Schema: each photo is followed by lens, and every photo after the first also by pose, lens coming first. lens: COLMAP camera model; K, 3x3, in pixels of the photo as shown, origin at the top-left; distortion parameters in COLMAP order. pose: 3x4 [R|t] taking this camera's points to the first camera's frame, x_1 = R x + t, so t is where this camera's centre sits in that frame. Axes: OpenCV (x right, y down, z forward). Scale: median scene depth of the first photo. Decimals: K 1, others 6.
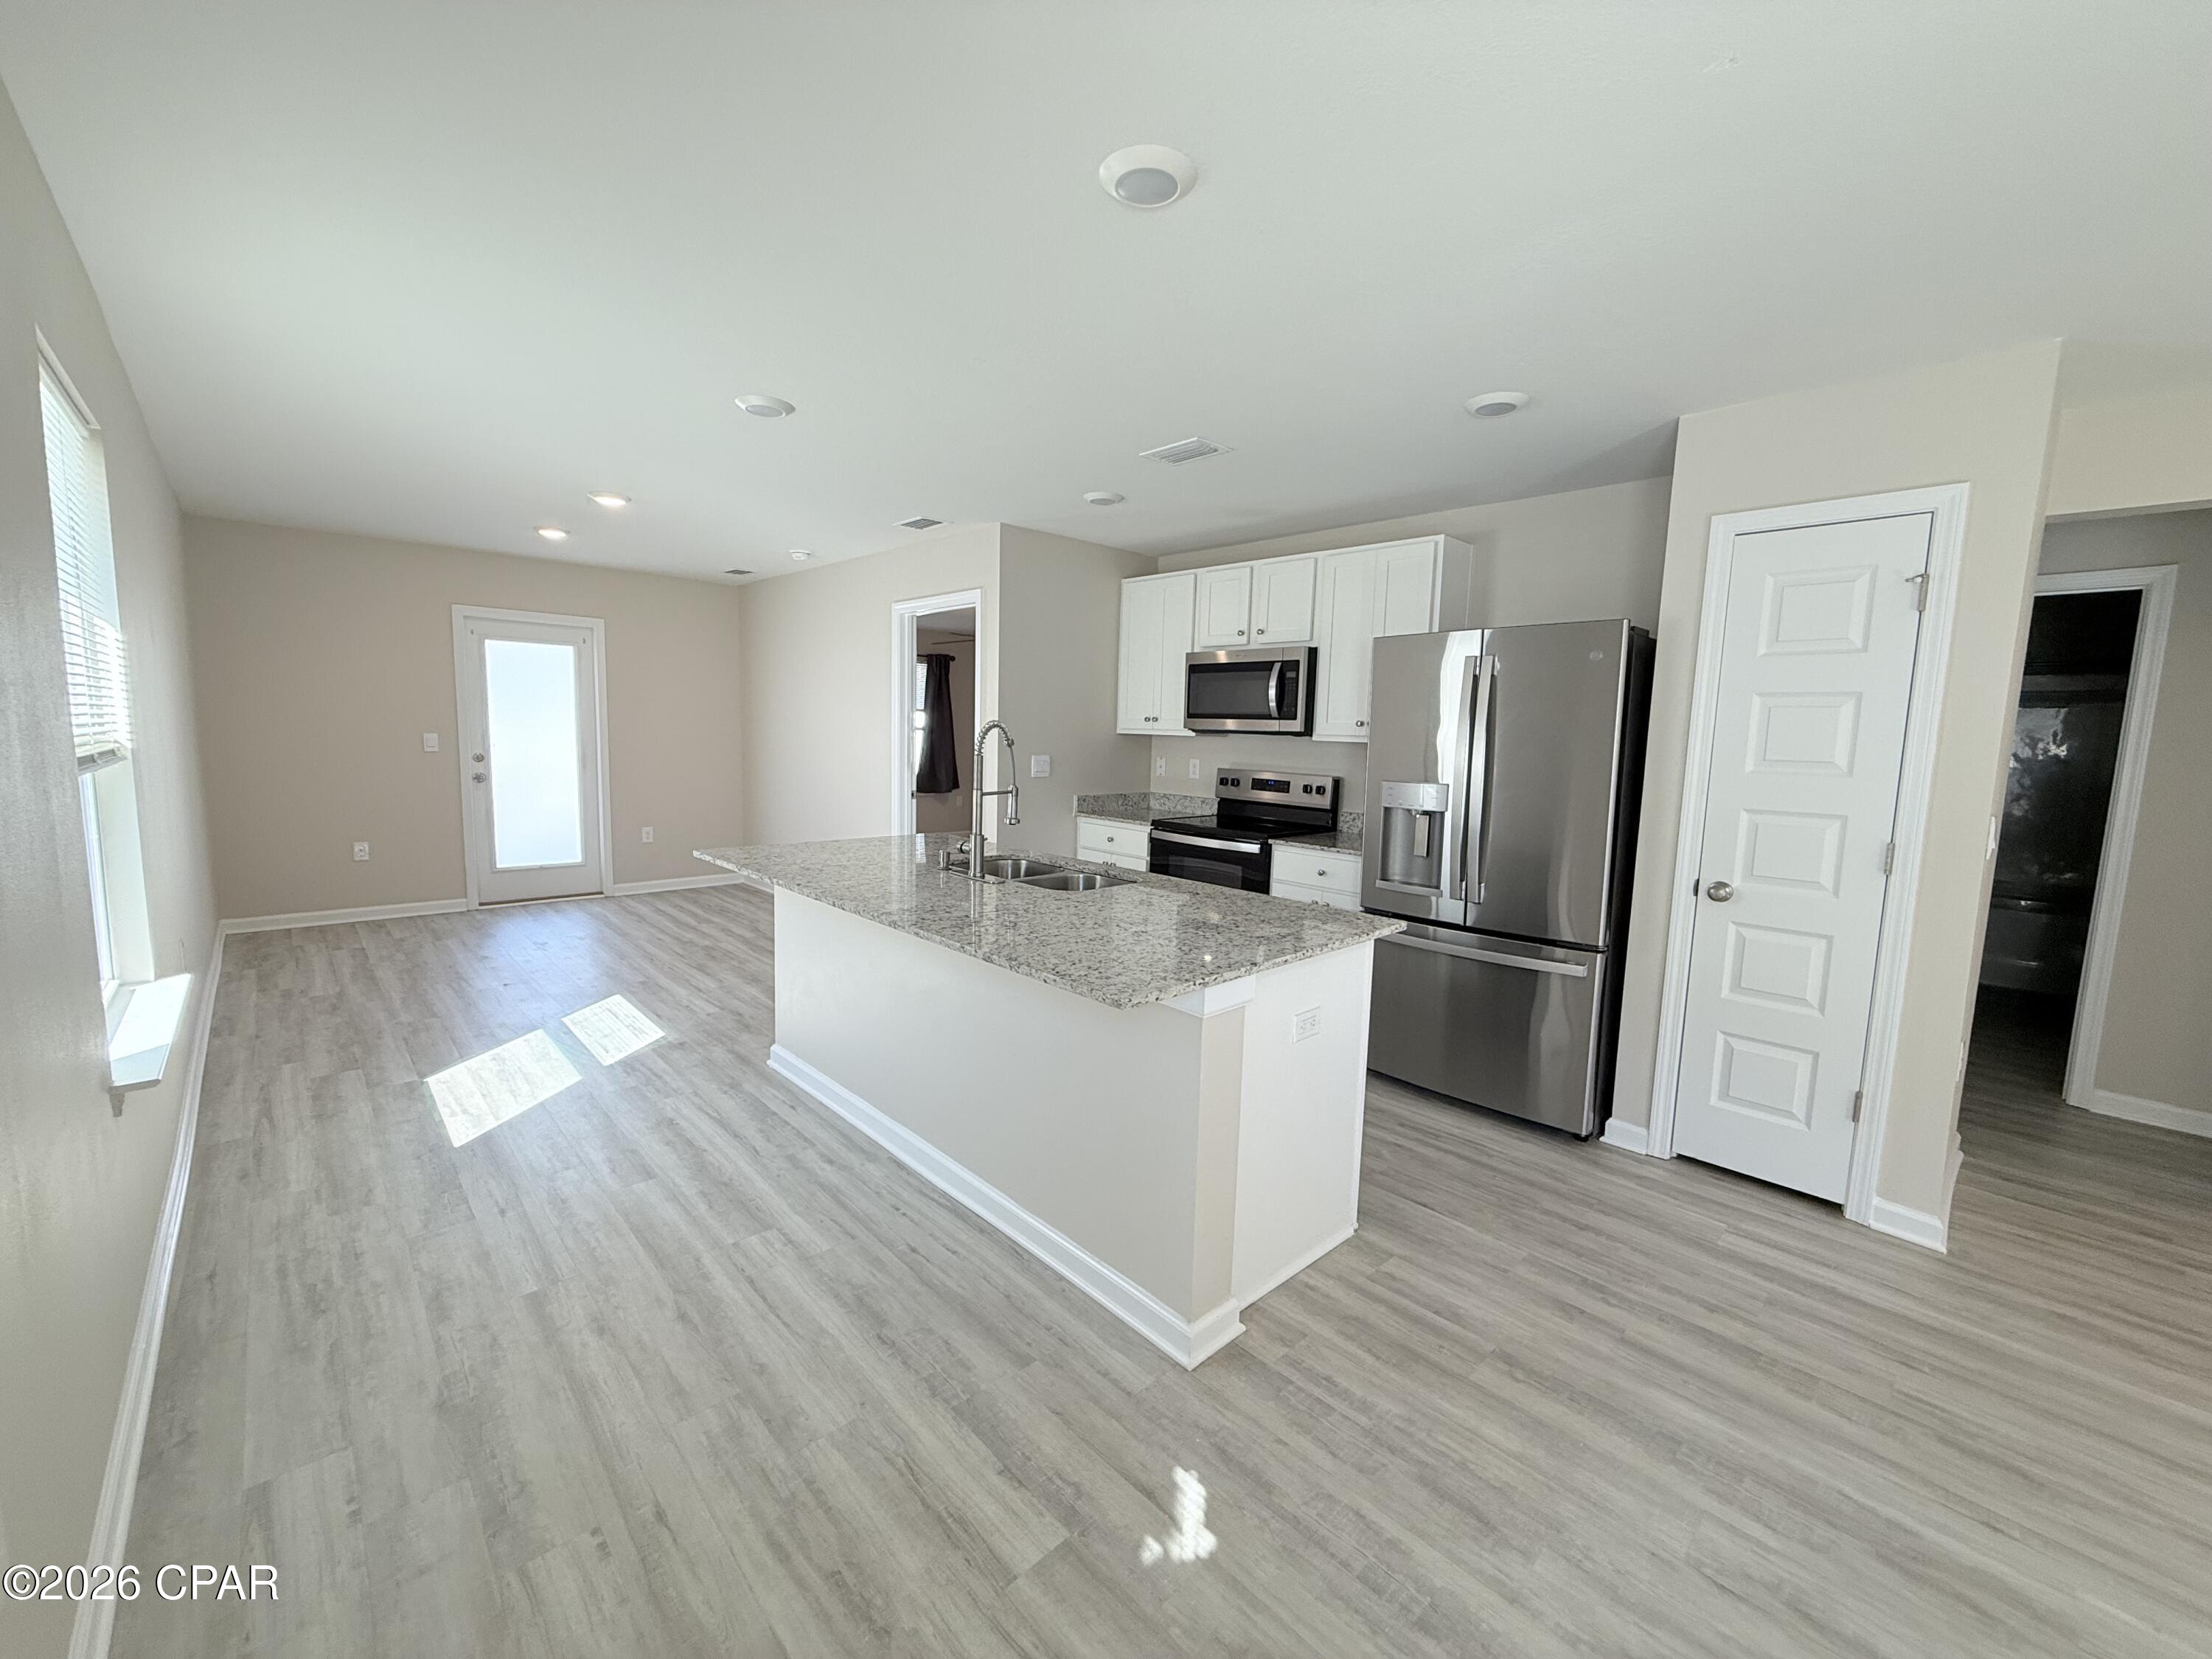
lens RADIAL K [[878.7, 0, 1103.3], [0, 878.7, 829.1], [0, 0, 1]] dist [0.001013, -0.000384]
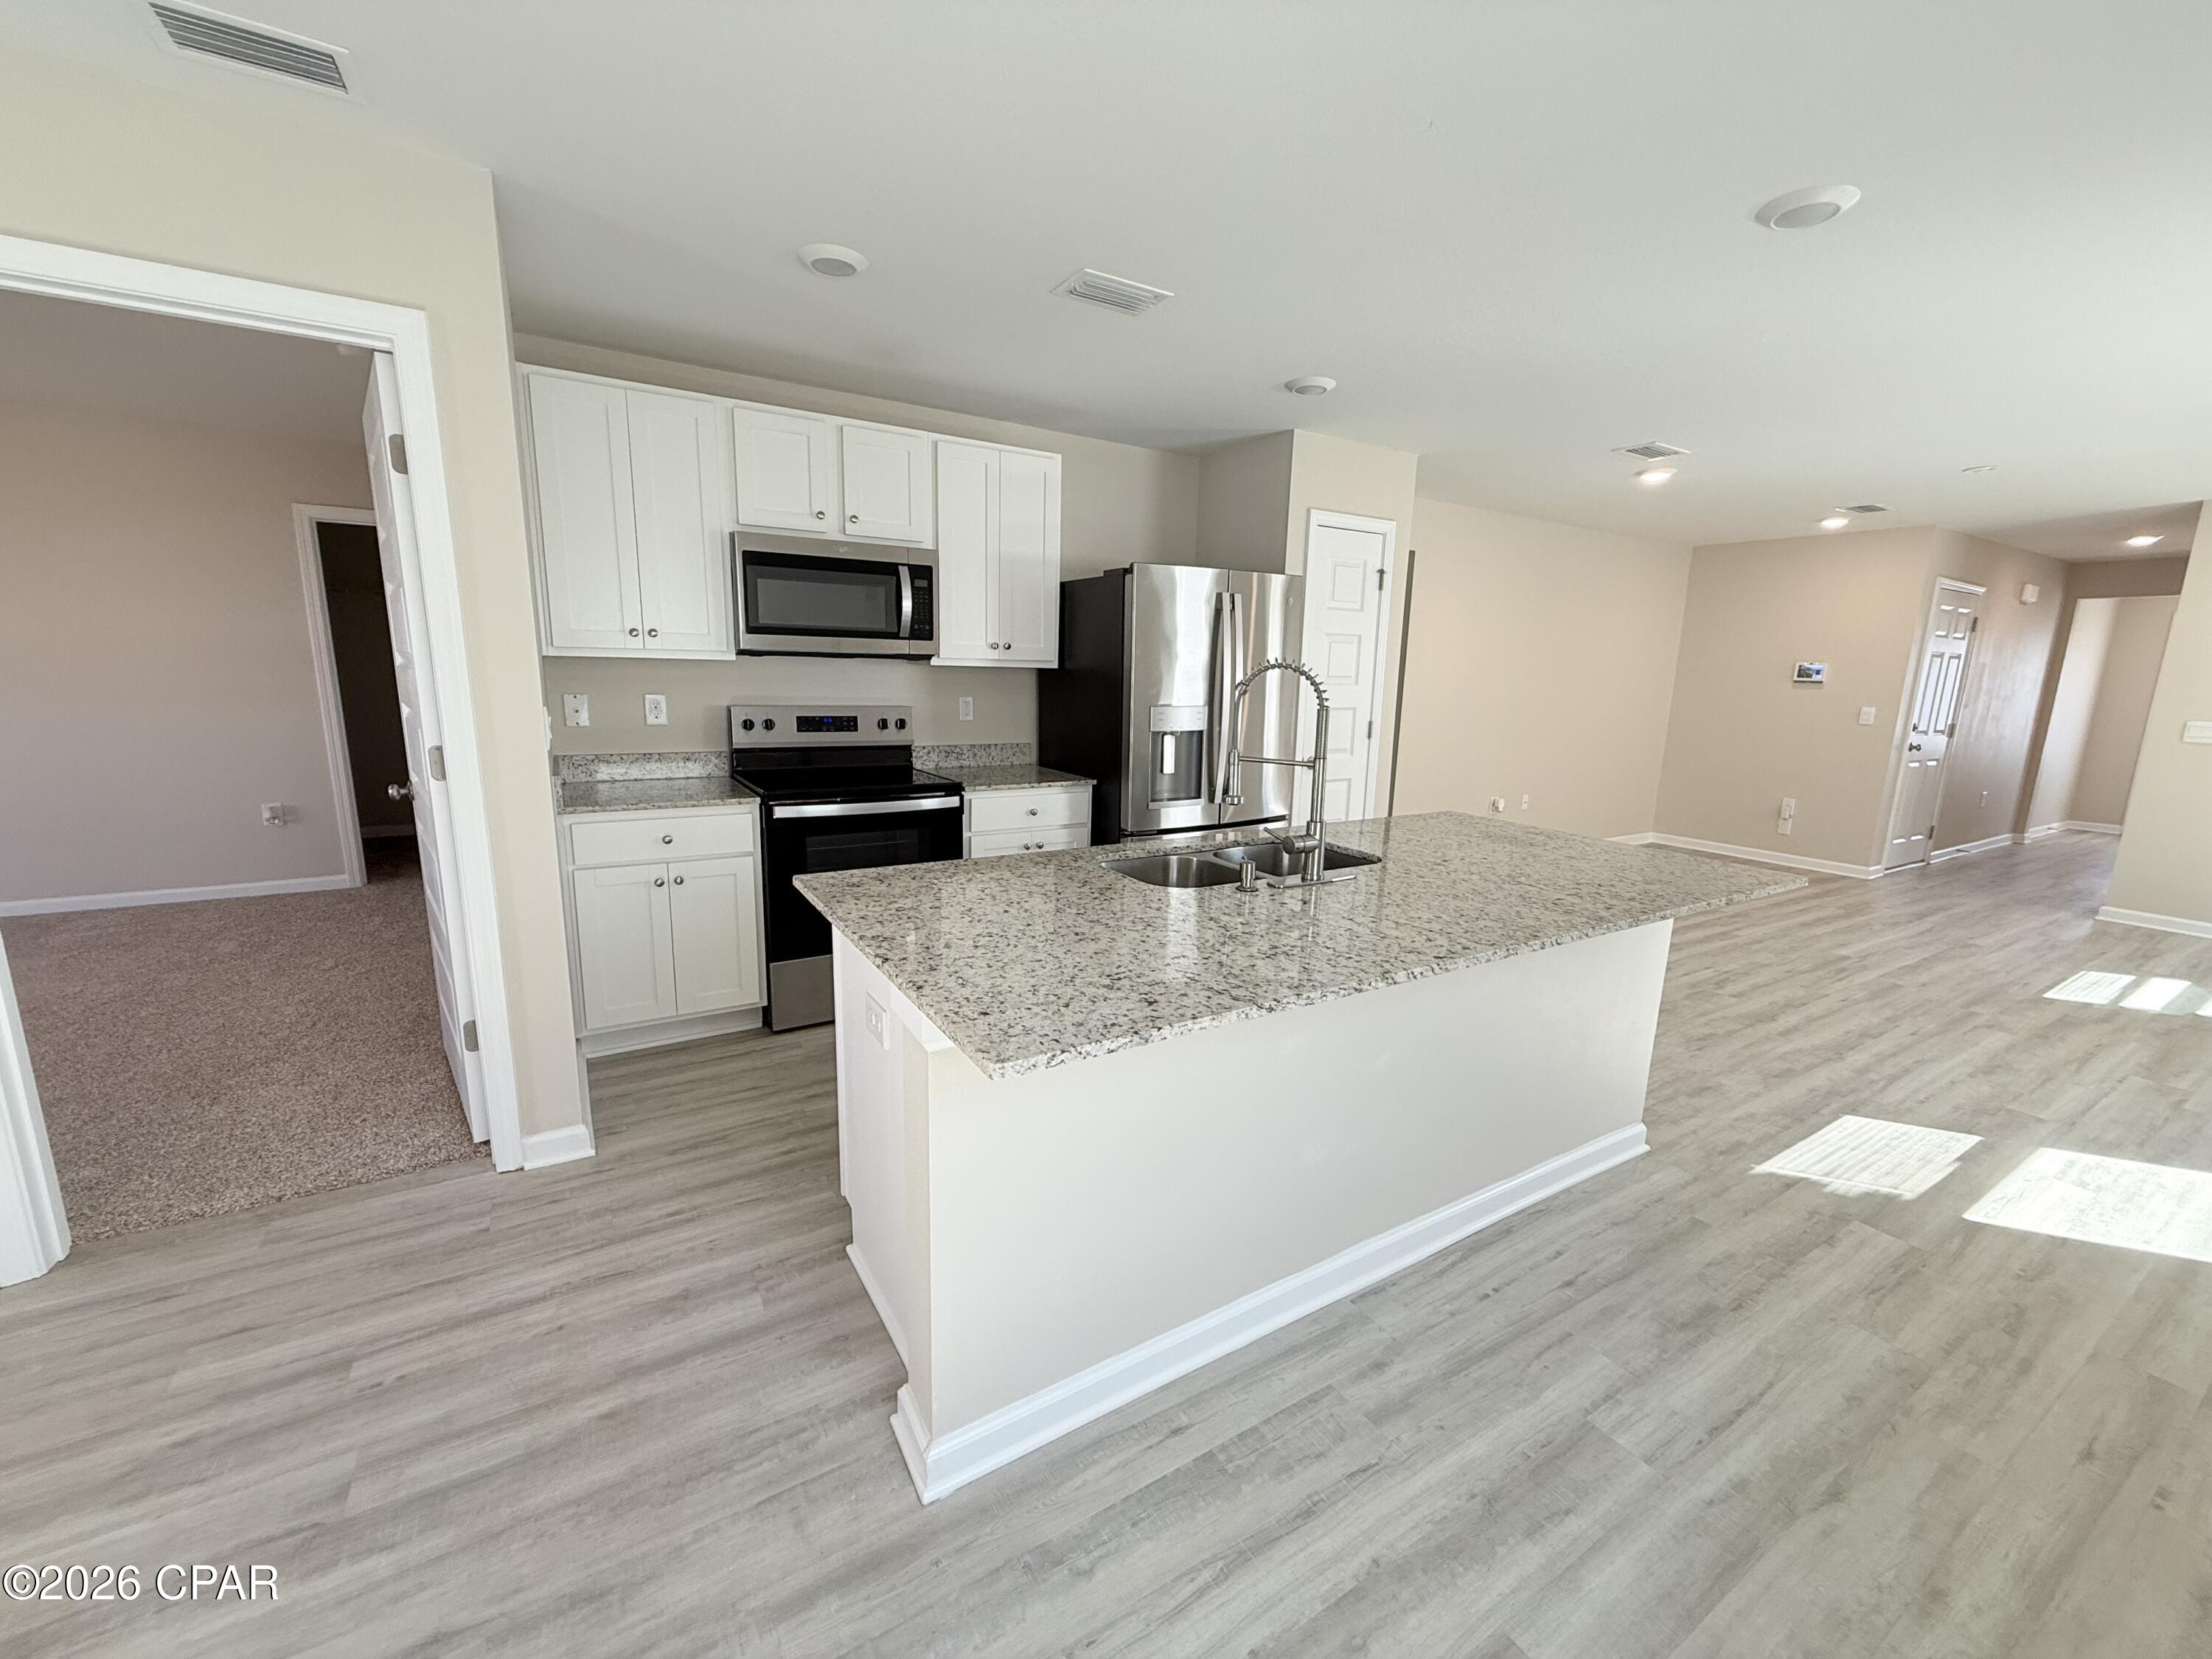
lens RADIAL K [[878.7, 0, 1103.3], [0, 878.7, 829.1], [0, 0, 1]] dist [0.001013, -0.000384]
pose [[0.208237, -0.203518, 0.956670, -0.716628], [0.093612, 0.977769, 0.187630, -0.113991], [-0.973588, 0.050485, 0.222659, 0.839079]]
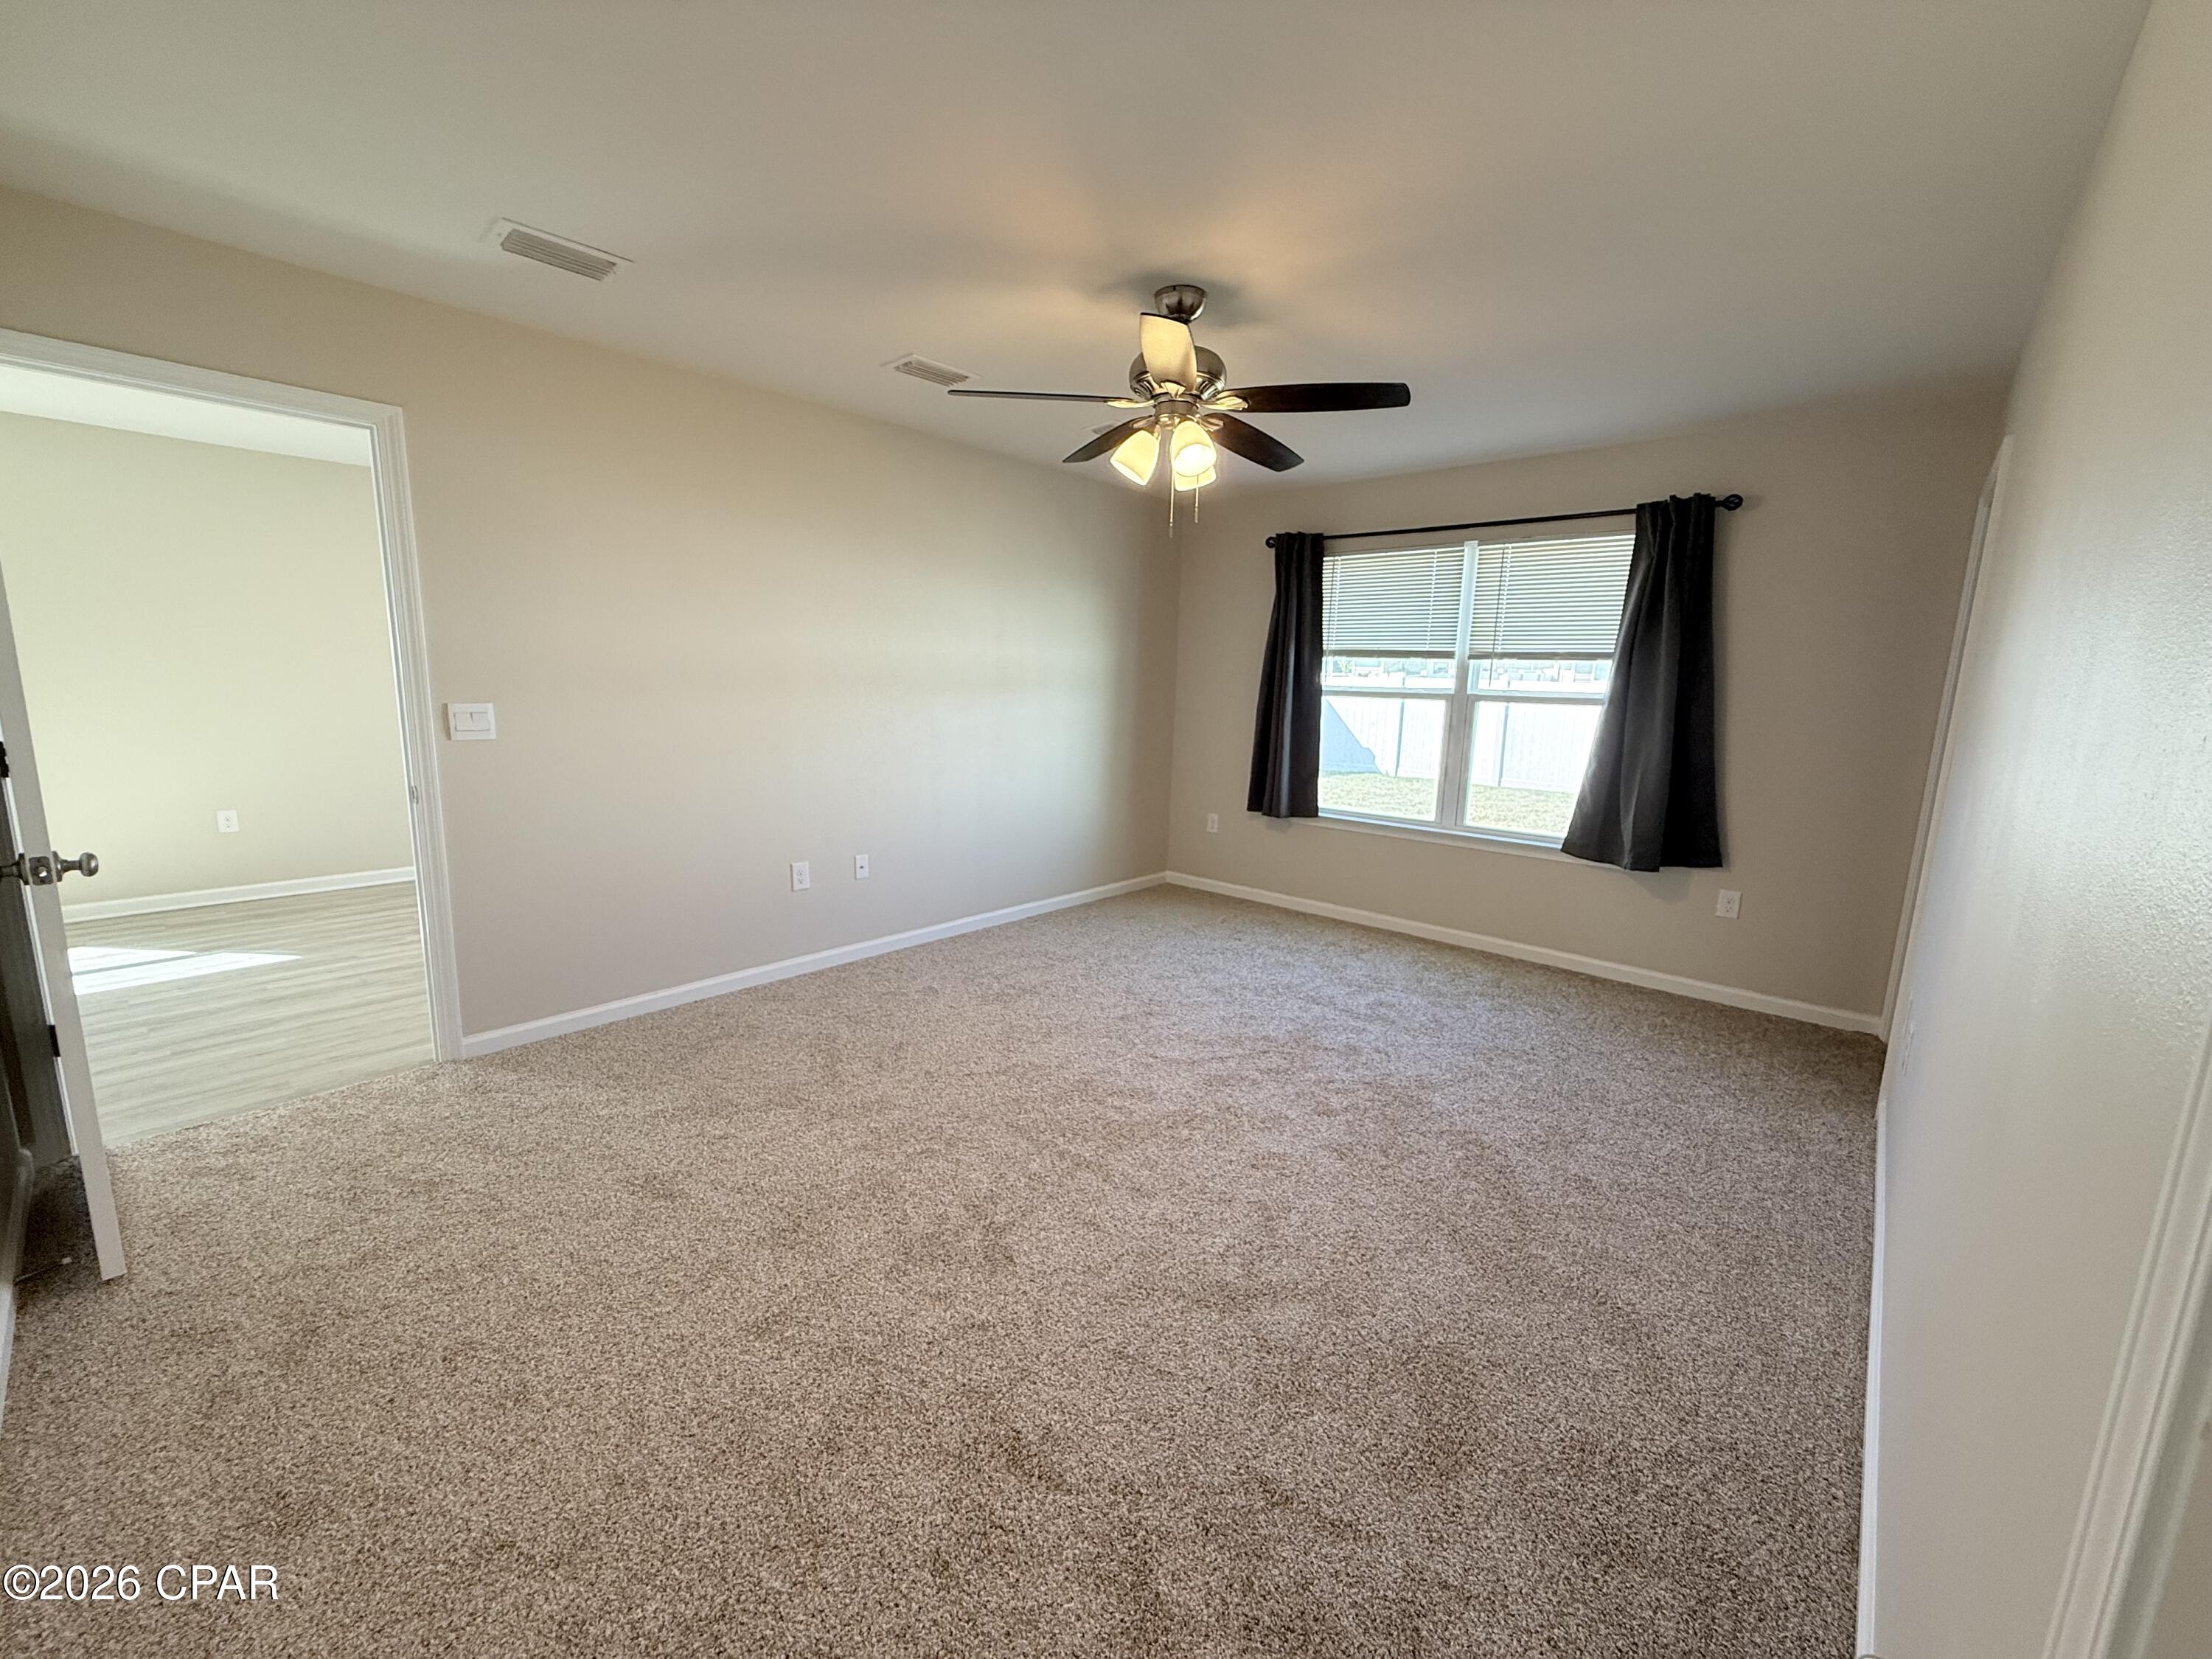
lens RADIAL K [[891.1, 0, 1106.0], [0, 891.1, 829.5], [0, 0, 1]] dist [-0.000596, -0.000286]
pose [[0.083000, 0.144847, -0.985967, 0.529337], [-0.137234, 0.981616, 0.132656, -0.233626], [0.987055, 0.124298, 0.101352, 2.175462]]
